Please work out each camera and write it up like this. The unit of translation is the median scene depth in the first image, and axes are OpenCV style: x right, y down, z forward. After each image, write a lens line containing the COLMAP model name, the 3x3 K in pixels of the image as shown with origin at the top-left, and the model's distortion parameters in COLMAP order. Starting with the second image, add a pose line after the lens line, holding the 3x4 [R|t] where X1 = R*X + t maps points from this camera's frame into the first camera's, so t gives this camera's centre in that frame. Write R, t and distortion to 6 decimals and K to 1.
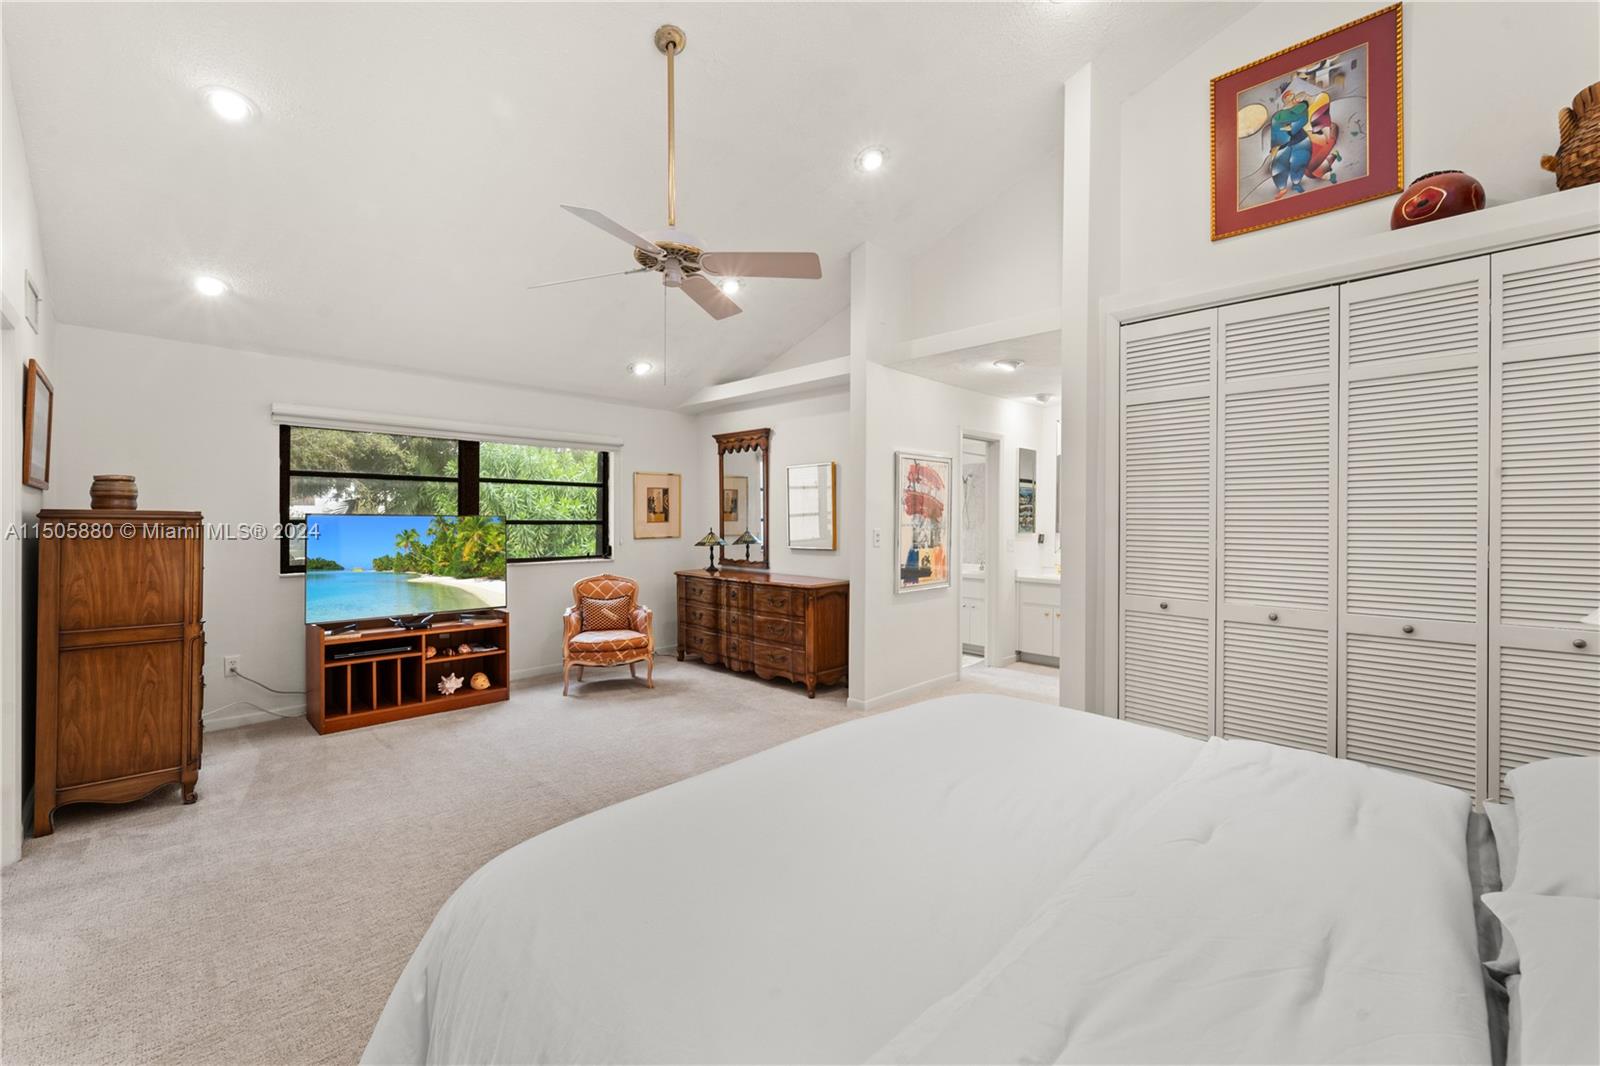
lens RADIAL K [[652.0, 0, 798.8], [0, 652.0, 514.9], [0, 0, 1]] dist [-0.000257, -0.000225]
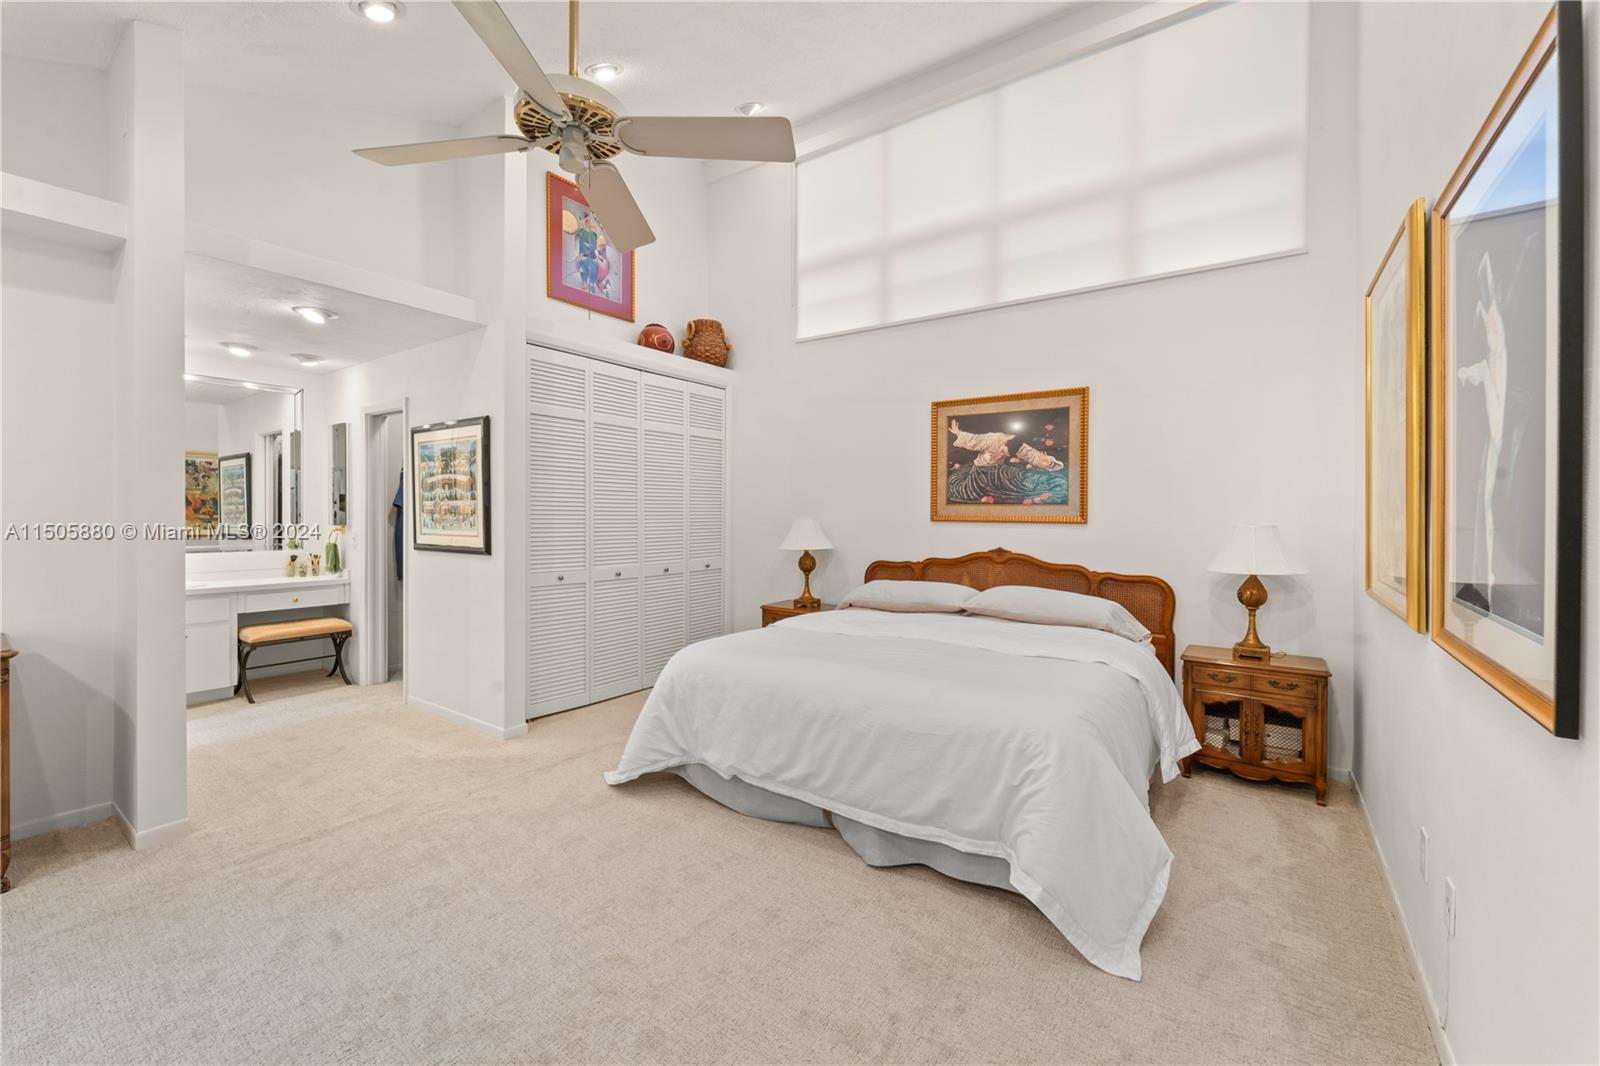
lens RADIAL K [[652.0, 0, 798.8], [0, 652.0, 514.9], [0, 0, 1]] dist [-0.000257, -0.000225]
pose [[-0.176351, -0.009718, 0.984279, -0.807770], [-0.010579, 0.999912, 0.007977, 0.000634], [-0.984270, -0.009006, -0.176438, 0.800977]]
